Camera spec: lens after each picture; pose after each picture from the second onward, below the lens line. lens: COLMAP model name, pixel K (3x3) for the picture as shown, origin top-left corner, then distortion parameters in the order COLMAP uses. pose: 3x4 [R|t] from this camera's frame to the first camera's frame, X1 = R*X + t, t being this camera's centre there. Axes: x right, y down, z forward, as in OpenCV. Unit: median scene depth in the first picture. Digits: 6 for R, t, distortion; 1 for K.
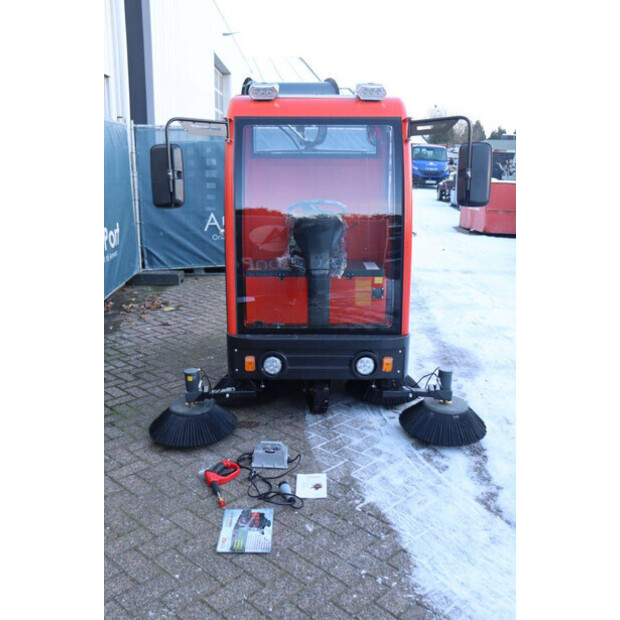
lens RADIAL K [[612.8, 0, 305.5], [0, 612.8, 303.8], [0, 0, 1]] dist [-0.059167, 0.000000]
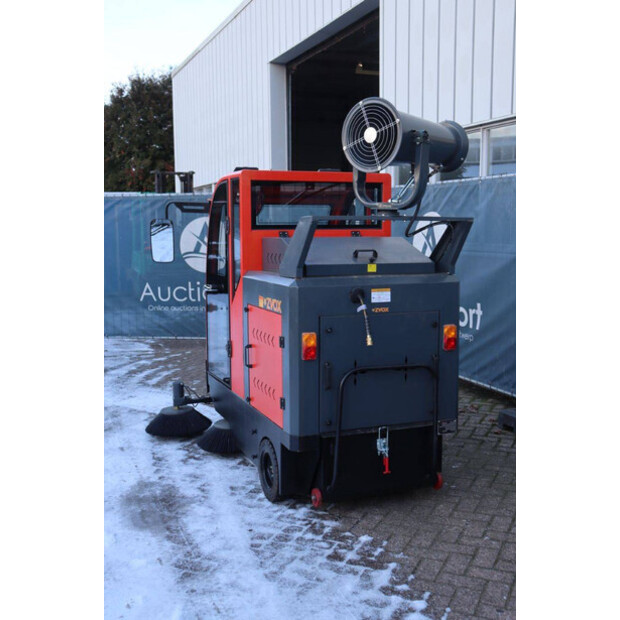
lens RADIAL K [[741.1, 0, 316.1], [0, 741.1, 323.1], [0, 0, 1]] dist [-0.010403, 0.000000]
pose [[-0.929830, 0.048036, -0.364840, 0.558912], [-0.084146, 0.937421, 0.337877, -0.619132], [0.358239, 0.344868, -0.867601, 2.589538]]
